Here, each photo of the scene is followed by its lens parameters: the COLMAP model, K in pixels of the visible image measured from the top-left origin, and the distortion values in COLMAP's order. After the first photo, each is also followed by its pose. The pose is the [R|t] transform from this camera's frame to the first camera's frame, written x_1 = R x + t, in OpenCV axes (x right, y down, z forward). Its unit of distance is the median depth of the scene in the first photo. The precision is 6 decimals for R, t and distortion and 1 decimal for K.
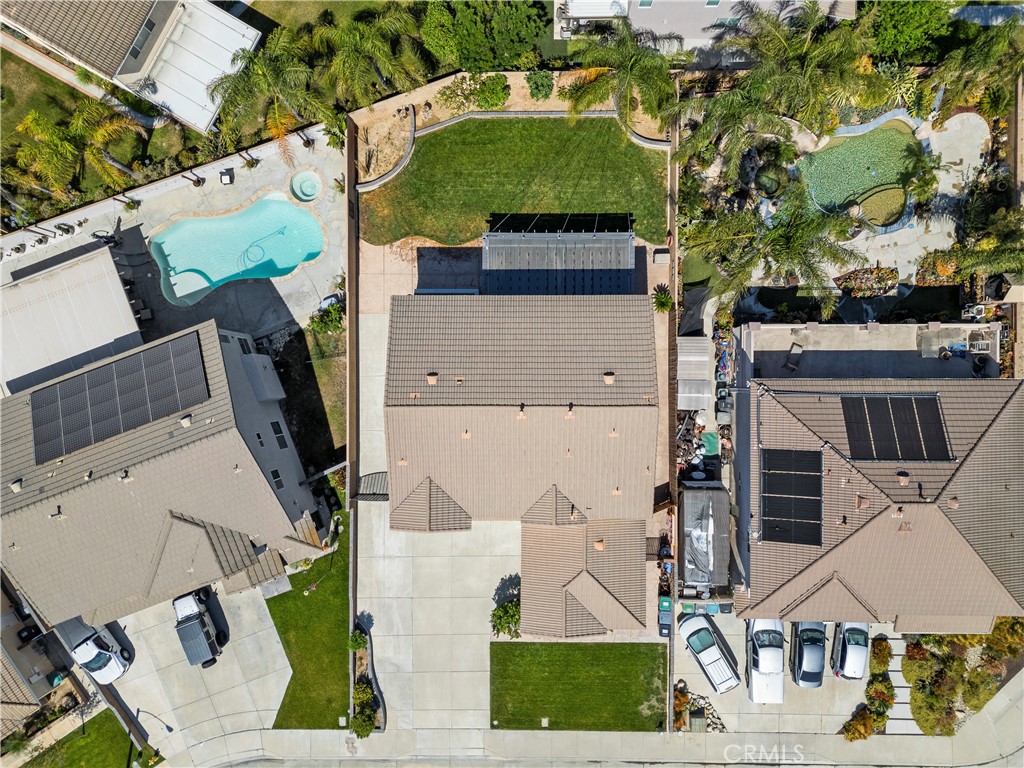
lens RADIAL K [[710.5, 0, 512.0], [0, 710.5, 384.0], [0, 0, 1]] dist [0.053941, -0.041922]
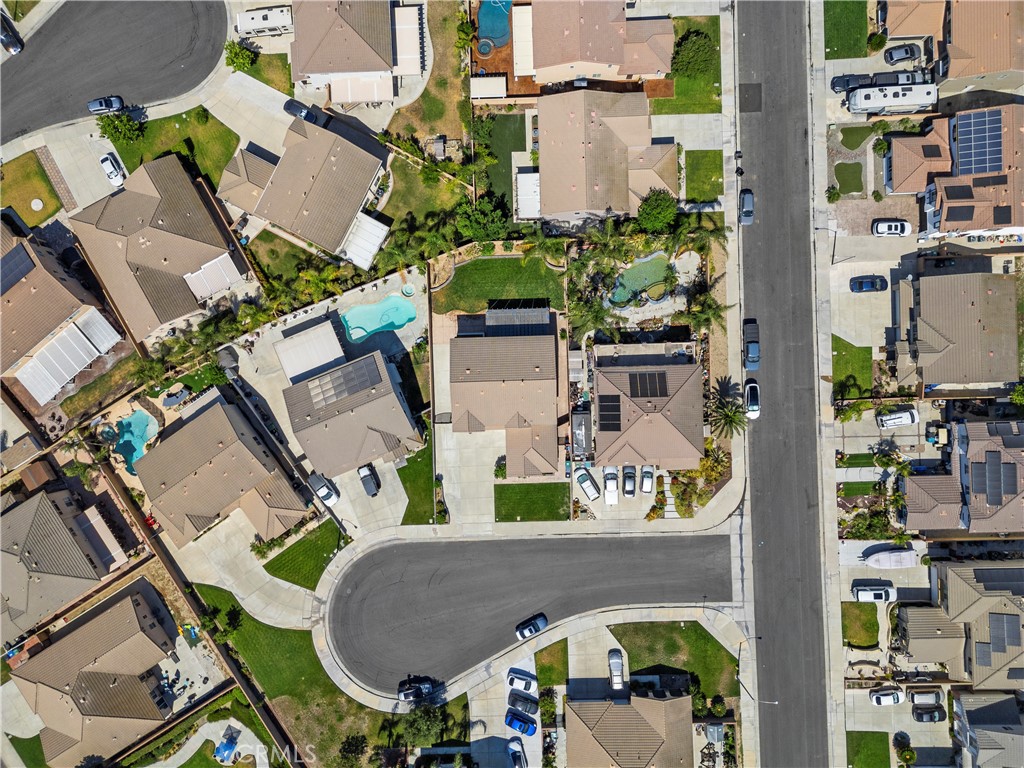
lens RADIAL K [[710.5, 0, 512.0], [0, 710.5, 384.0], [0, 0, 1]] dist [0.053941, -0.041922]
pose [[0.999512, -0.030255, 0.007742, 0.020348], [0.030194, 0.999513, 0.007892, 0.019581], [-0.007977, -0.007654, 0.999939, -1.321884]]
